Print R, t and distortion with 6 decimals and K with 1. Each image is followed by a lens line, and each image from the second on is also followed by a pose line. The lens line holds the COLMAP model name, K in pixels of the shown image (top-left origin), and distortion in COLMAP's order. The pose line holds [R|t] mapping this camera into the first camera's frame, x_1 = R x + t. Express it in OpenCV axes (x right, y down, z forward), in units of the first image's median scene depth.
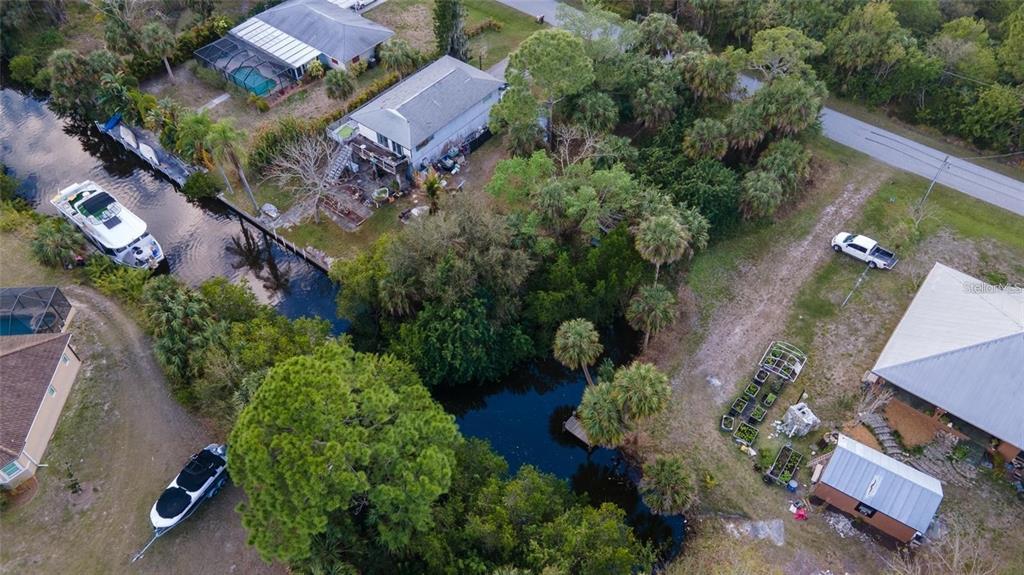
lens RADIAL K [[742.4, 0, 505.6], [0, 742.4, 288.8], [0, 0, 1]] dist [0.040111, 0.023984]
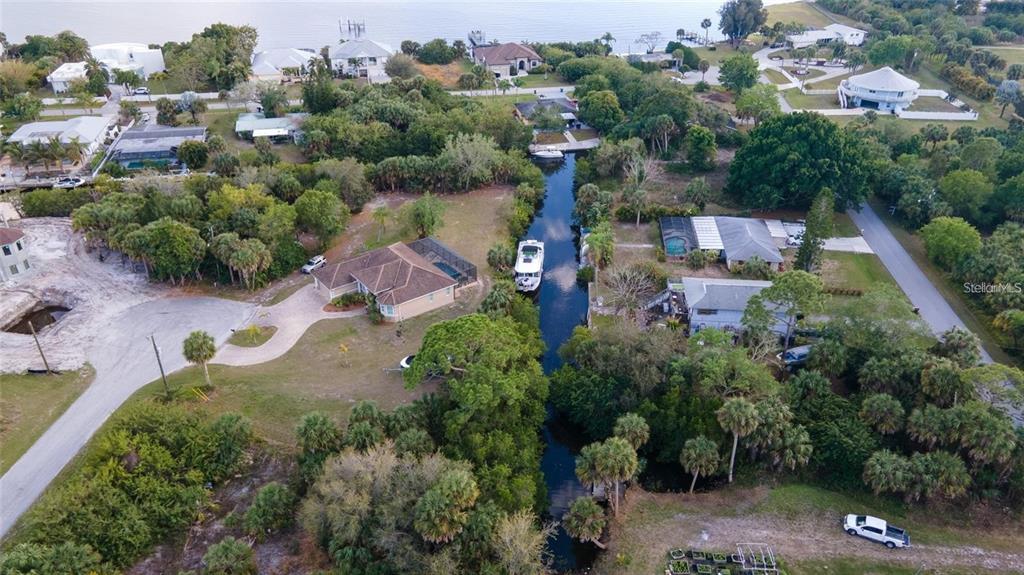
lens RADIAL K [[742.4, 0, 507.3], [0, 742.4, 287.7], [0, 0, 1]] dist [0.040111, 0.023984]
pose [[0.558167, 0.420157, -0.715484, 0.779260], [-0.629157, 0.776497, -0.034835, 0.054182], [0.540935, 0.469595, 0.697760, -0.199907]]
